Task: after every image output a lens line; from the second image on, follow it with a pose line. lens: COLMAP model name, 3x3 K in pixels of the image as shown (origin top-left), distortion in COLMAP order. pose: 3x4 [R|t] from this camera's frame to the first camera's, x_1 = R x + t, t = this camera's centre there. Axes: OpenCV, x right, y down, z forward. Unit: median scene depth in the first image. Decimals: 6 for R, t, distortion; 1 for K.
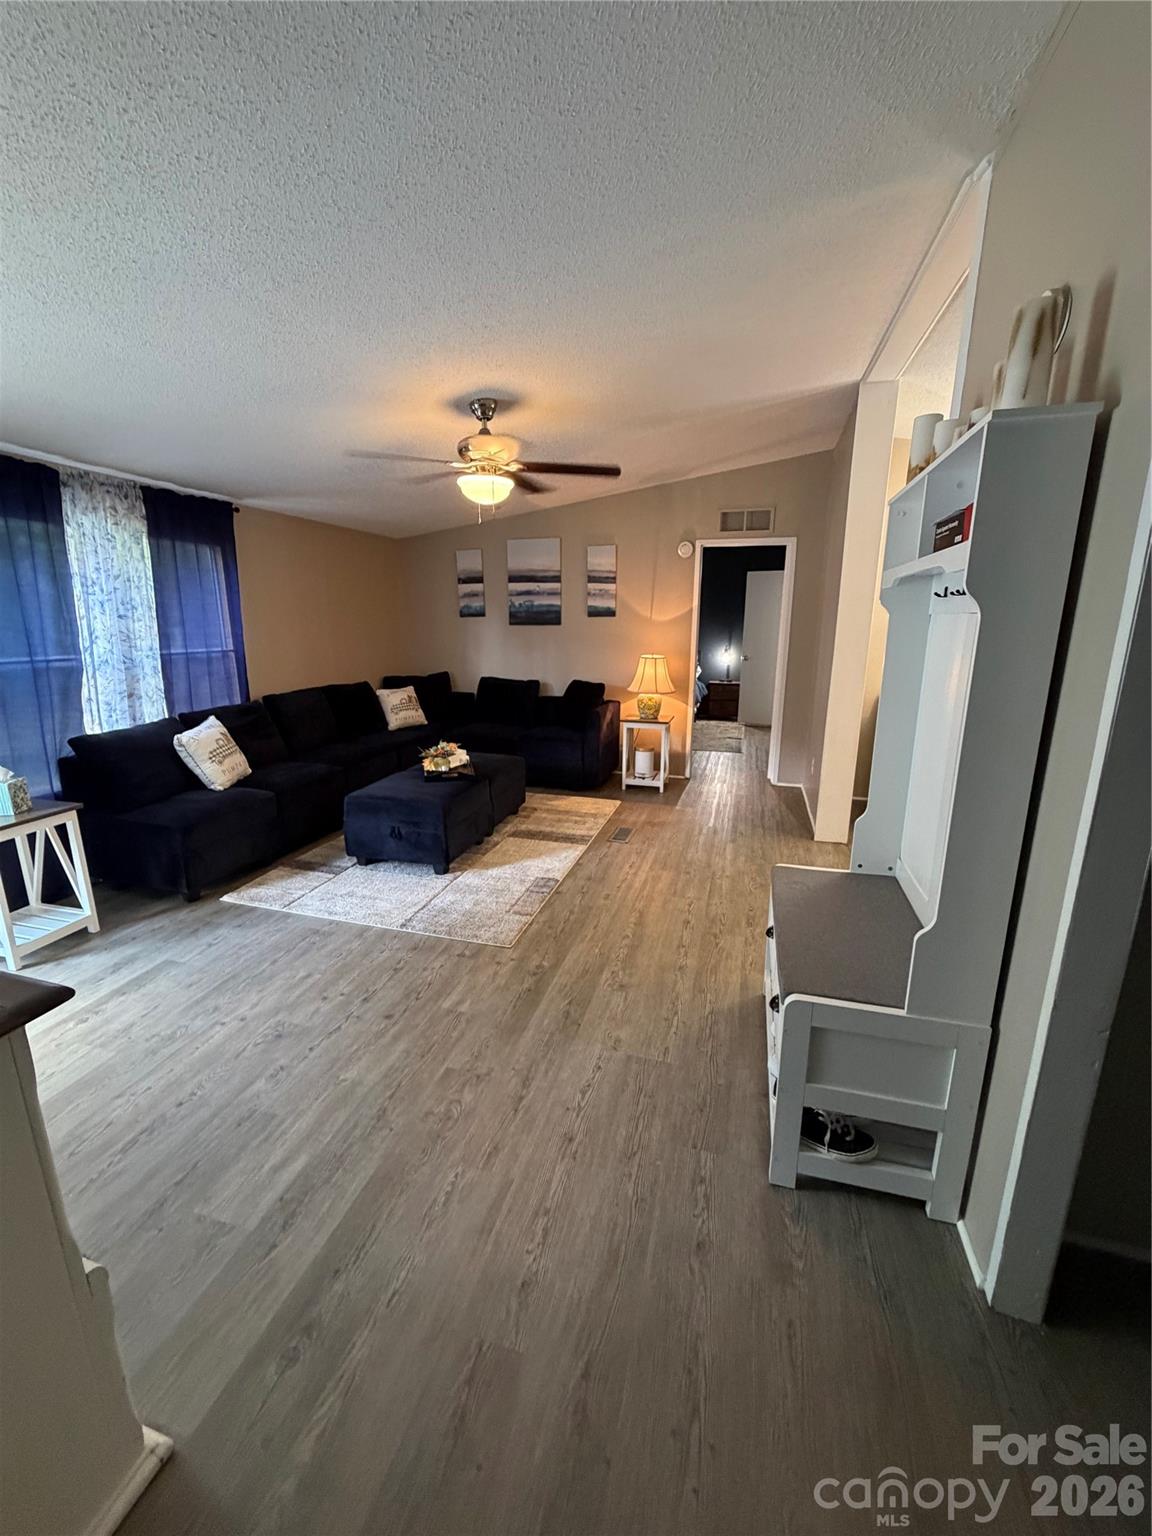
lens RADIAL K [[611.4, 0, 578.2], [0, 611.4, 764.3], [0, 0, 1]] dist [0.002342, -0.000013]
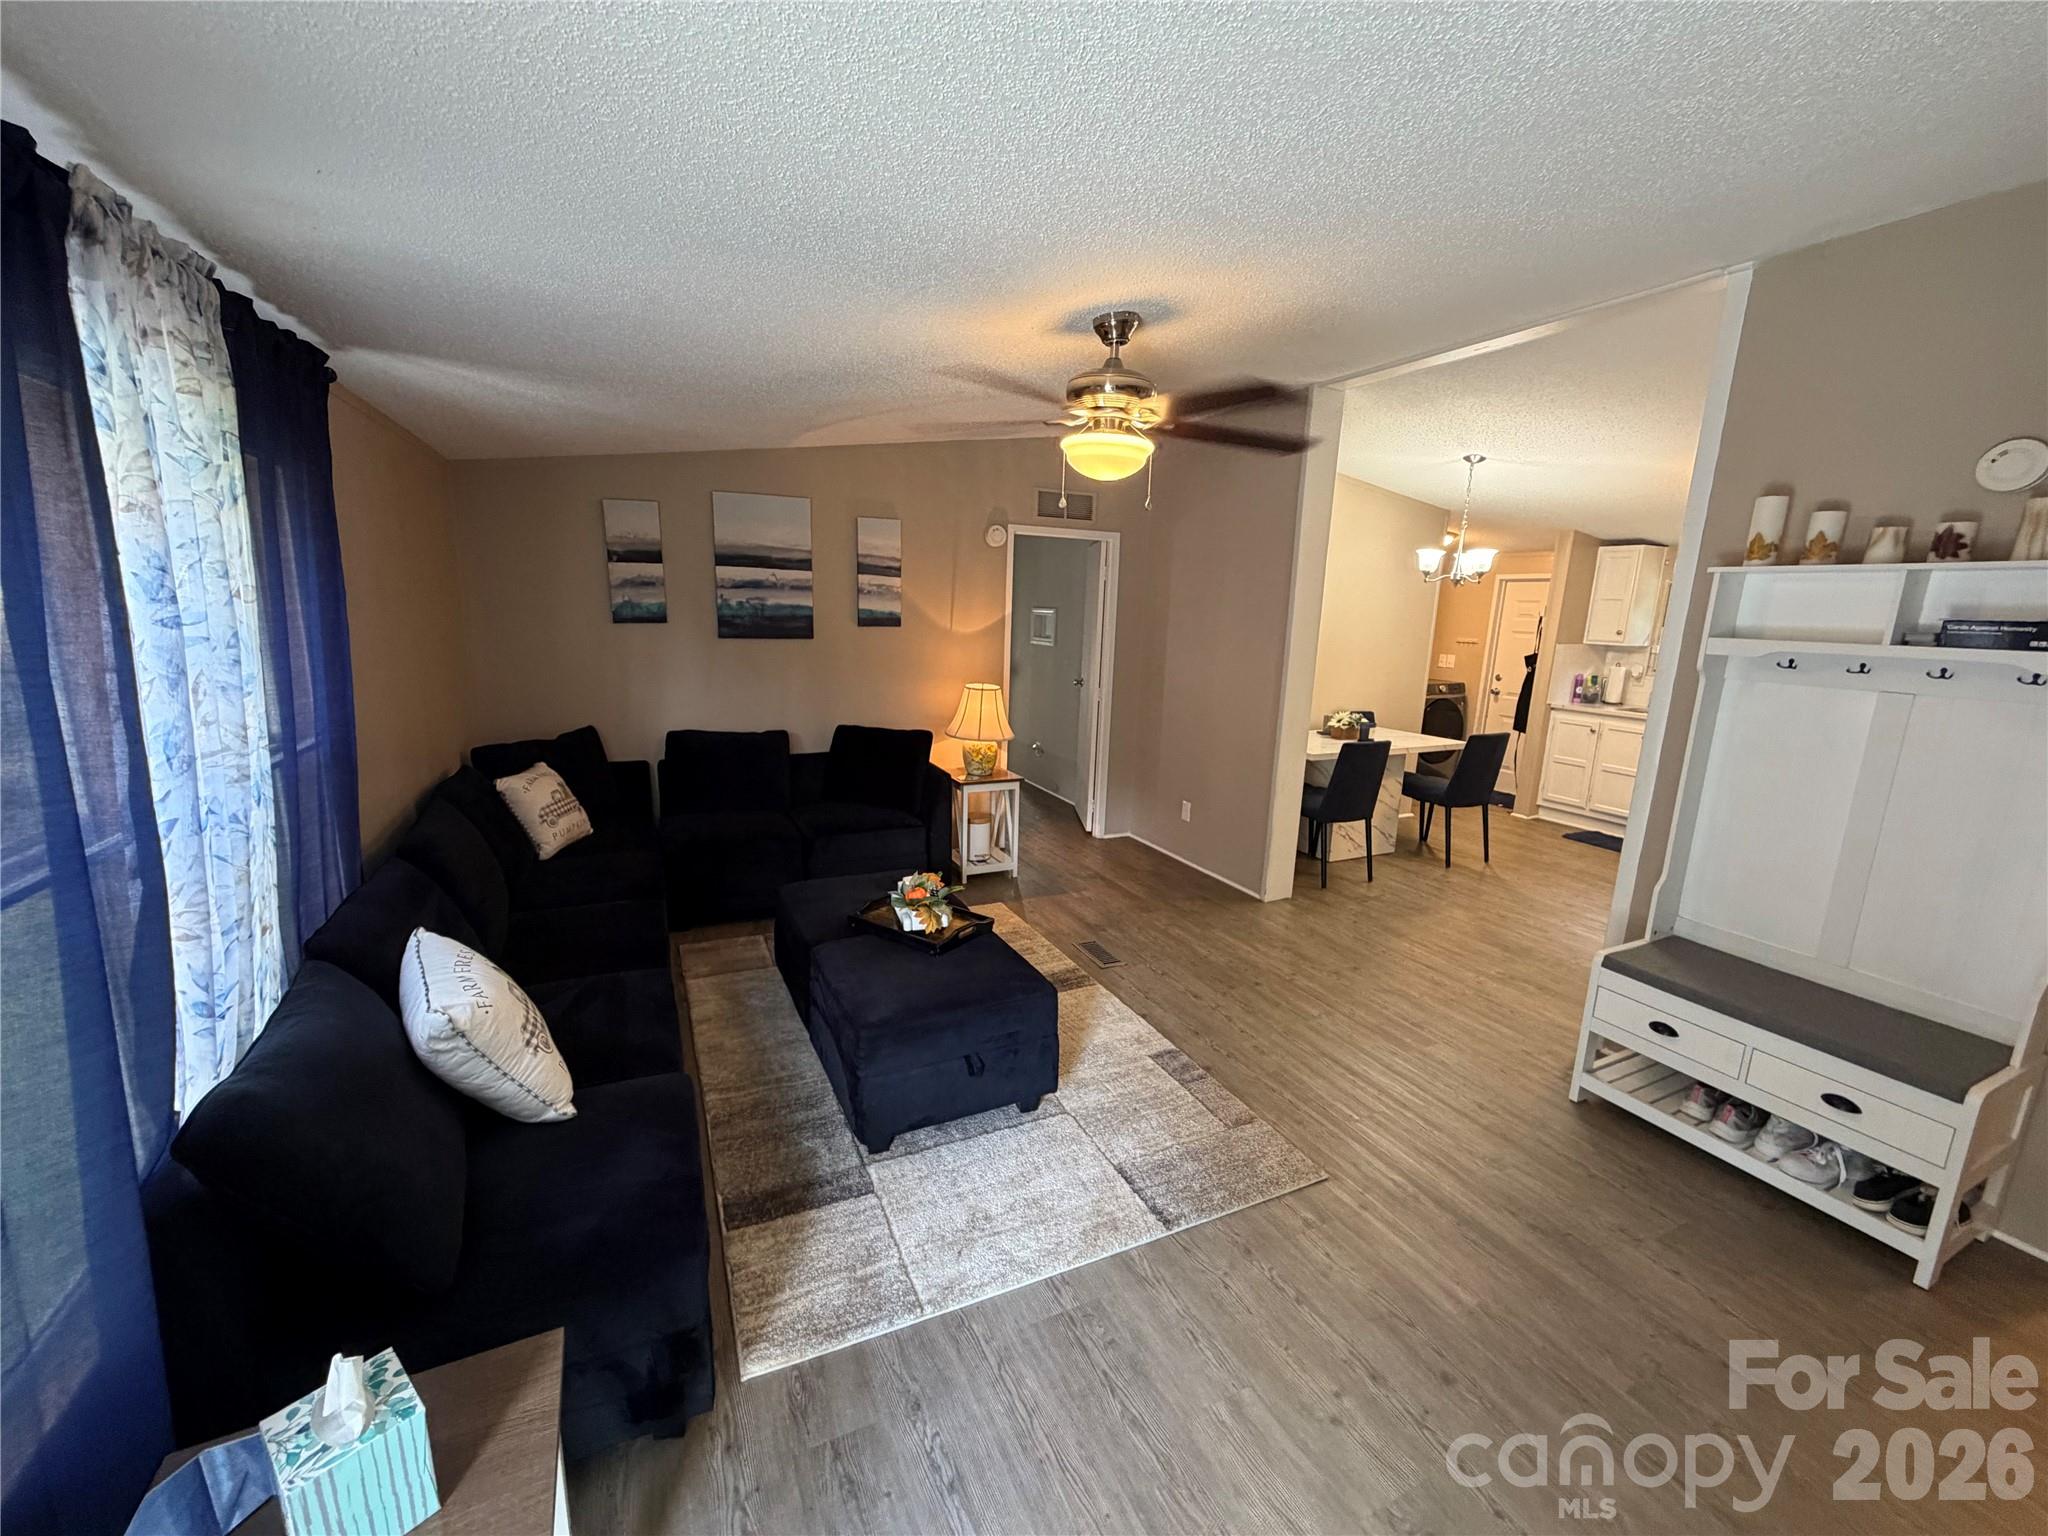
lens RADIAL K [[815.2, 0, 1018.3], [0, 815.2, 766.8], [0, 0, 1]] dist [0.002342, -0.000013]
pose [[0.753392, -0.110192, 0.648273, -0.430076], [0.123349, 0.992041, 0.025275, -0.097388], [-0.645899, 0.060922, 0.760988, 0.256422]]
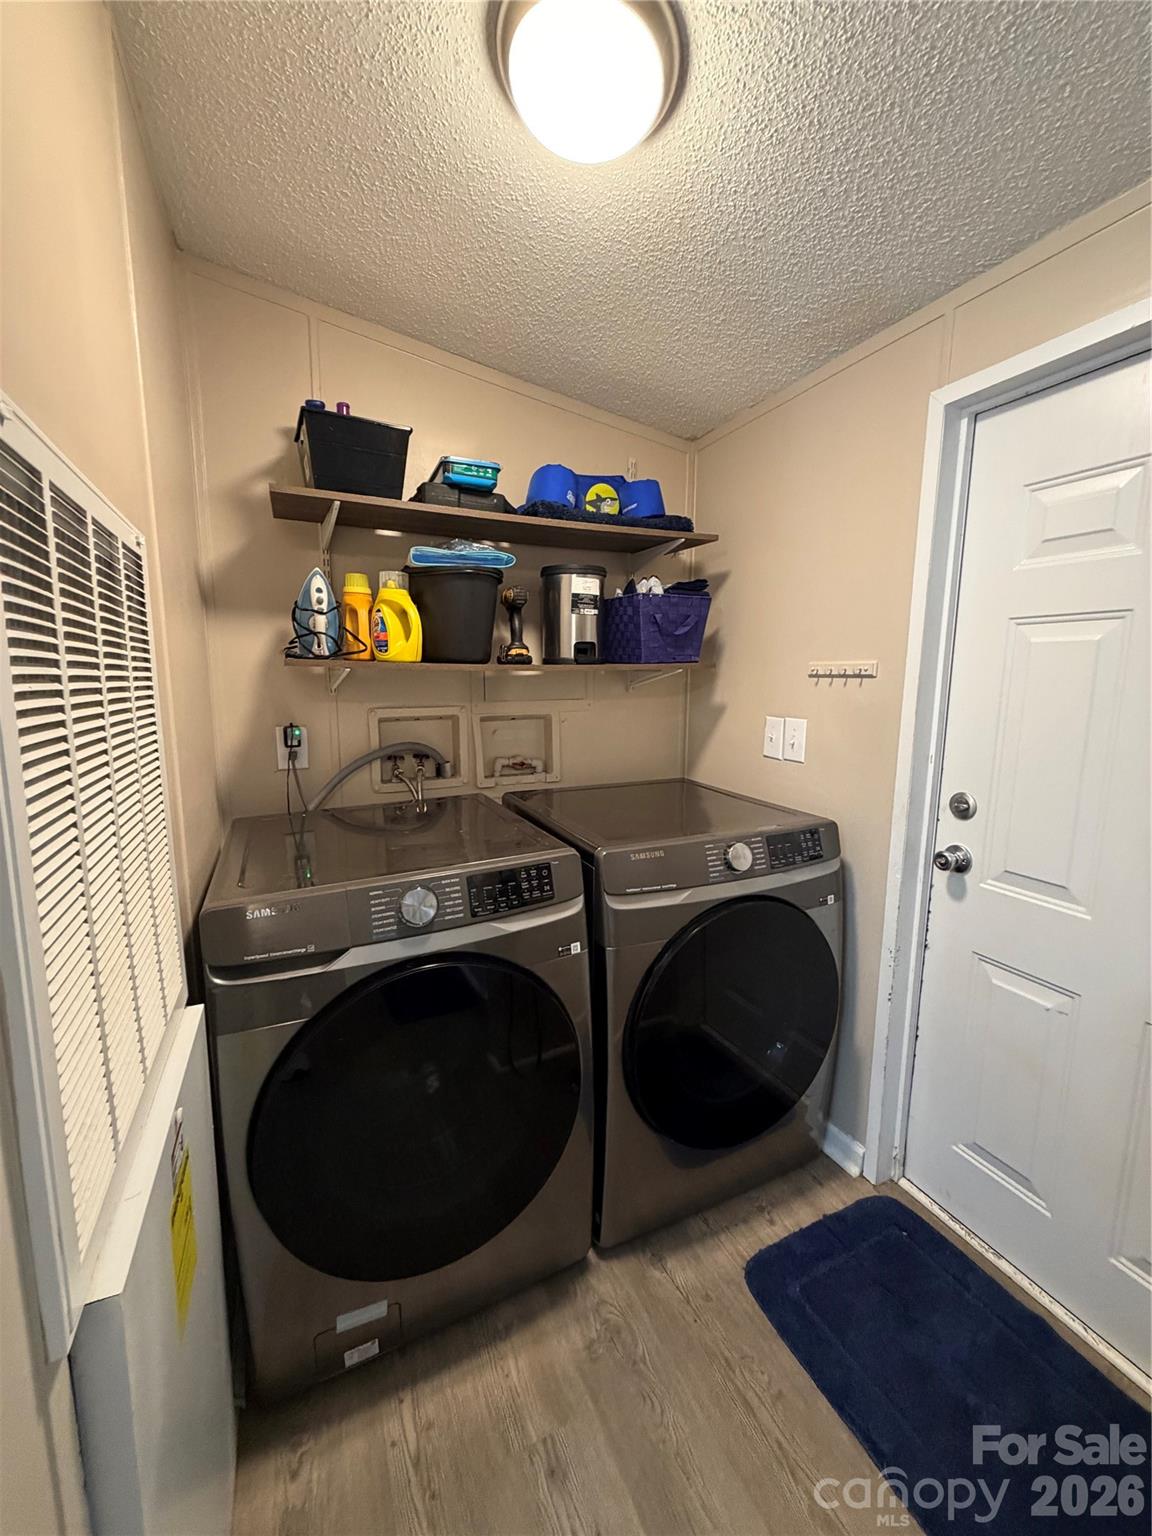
lens RADIAL K [[611.4, 0, 579.5], [0, 611.4, 765.6], [0, 0, 1]] dist [0.002342, -0.000013]
pose [[0.753714, -0.092642, 0.650640, 0.796239], [0.146493, 0.988789, -0.028911, -0.145079], [-0.640668, 0.117105, 0.758835, 0.675382]]
